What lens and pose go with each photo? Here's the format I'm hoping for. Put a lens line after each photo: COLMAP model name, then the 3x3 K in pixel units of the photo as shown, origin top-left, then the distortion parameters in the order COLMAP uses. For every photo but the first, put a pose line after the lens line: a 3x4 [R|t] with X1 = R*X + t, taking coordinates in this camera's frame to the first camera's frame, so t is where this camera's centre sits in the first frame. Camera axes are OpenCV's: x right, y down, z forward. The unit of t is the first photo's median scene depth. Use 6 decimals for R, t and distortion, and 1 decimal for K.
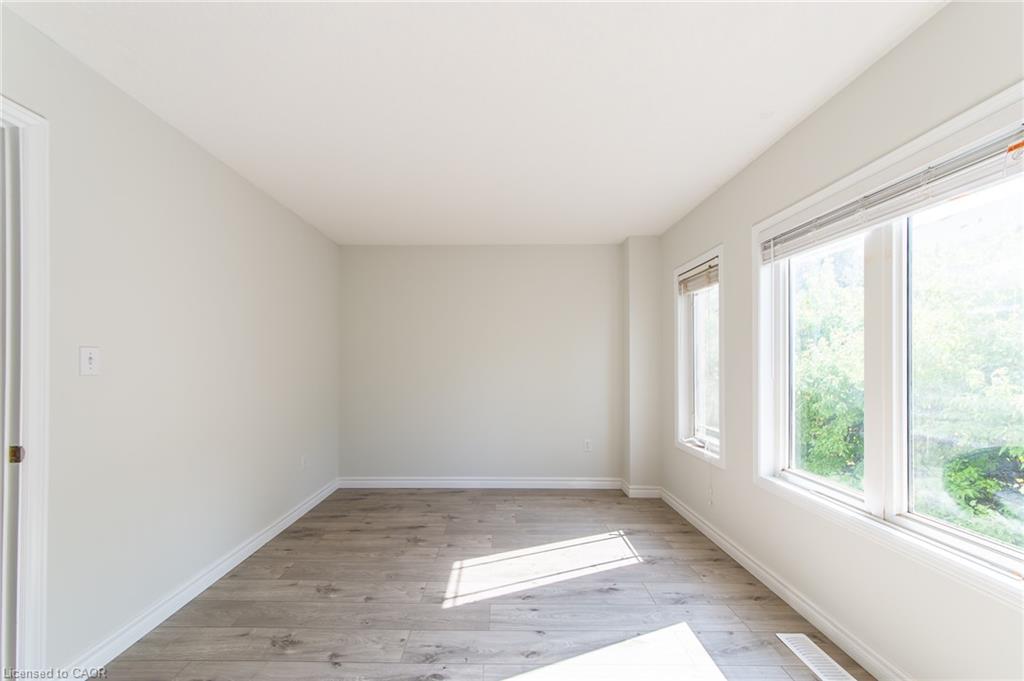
lens RADIAL K [[377.2, 0, 496.2], [0, 377.2, 363.9], [0, 0, 1]] dist [0.008972, 0.000905]
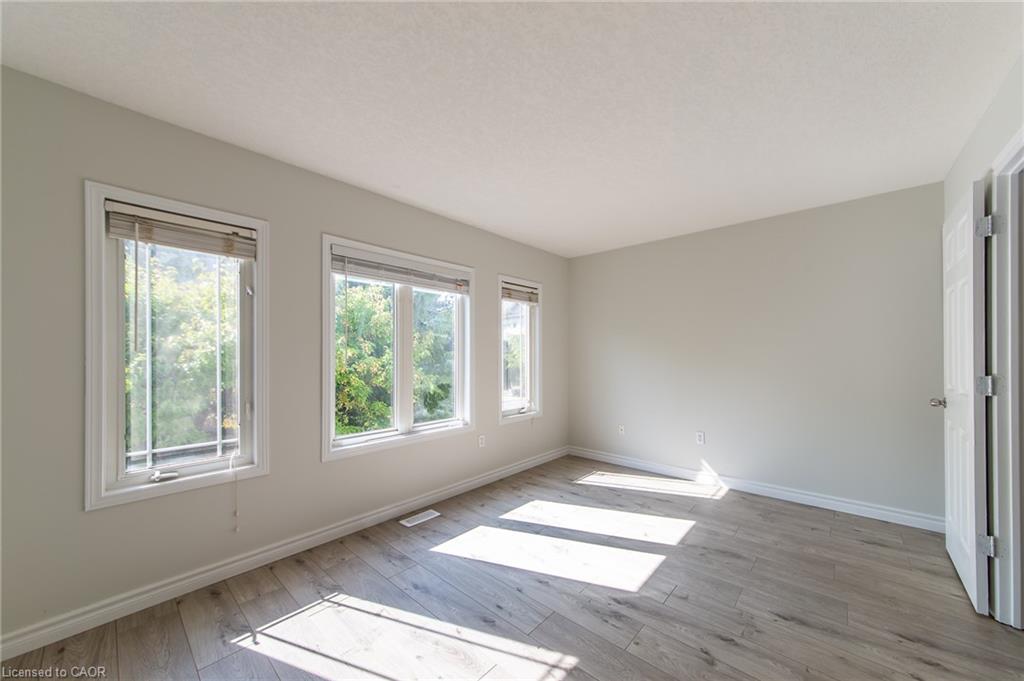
lens RADIAL K [[377.2, 0, 524.0], [0, 377.2, 354.1], [0, 0, 1]] dist [0.008972, 0.000905]
pose [[-0.759741, 0.004814, 0.650208, -0.566677], [0.003487, 0.999988, -0.003328, 0.002947], [-0.650216, -0.000261, -0.759749, 1.649109]]
